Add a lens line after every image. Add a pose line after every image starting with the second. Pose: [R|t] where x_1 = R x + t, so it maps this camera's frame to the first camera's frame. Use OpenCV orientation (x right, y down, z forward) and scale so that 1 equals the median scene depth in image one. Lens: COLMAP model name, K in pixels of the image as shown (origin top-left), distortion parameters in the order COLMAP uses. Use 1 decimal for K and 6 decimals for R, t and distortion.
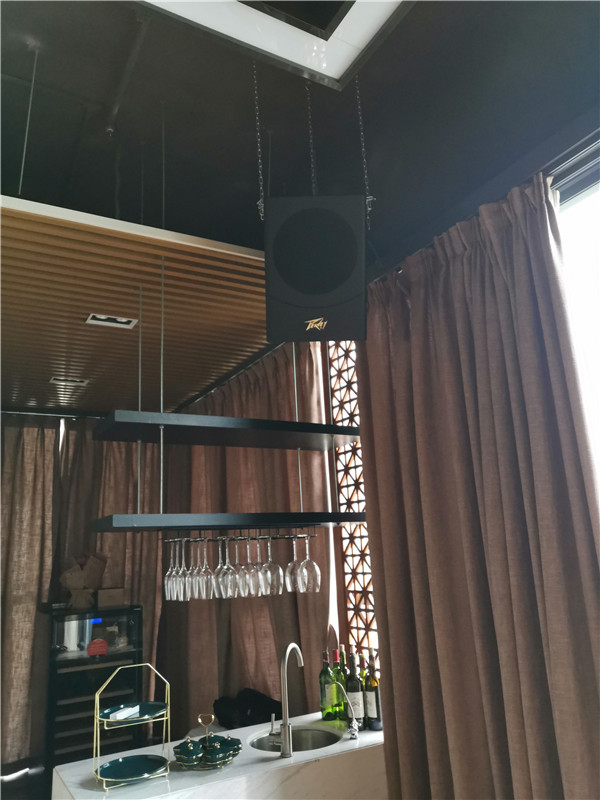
lens RADIAL K [[622.8, 0, 300.0], [0, 622.8, 400.0], [0, 0, 1]] dist [-0.006810, -0.003553]
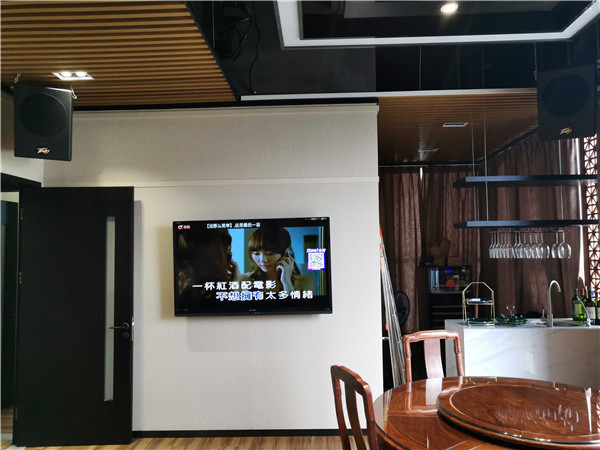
lens RADIAL K [[462.8, 0, 289.6], [0, 462.8, 228.1], [0, 0, 1]] dist [-0.068109, 0.095232]
pose [[0.834741, 0.011997, -0.550512, 0.075975], [0.103430, 0.978551, 0.178156, -0.129303], [0.540841, -0.205654, 0.815596, -0.602424]]
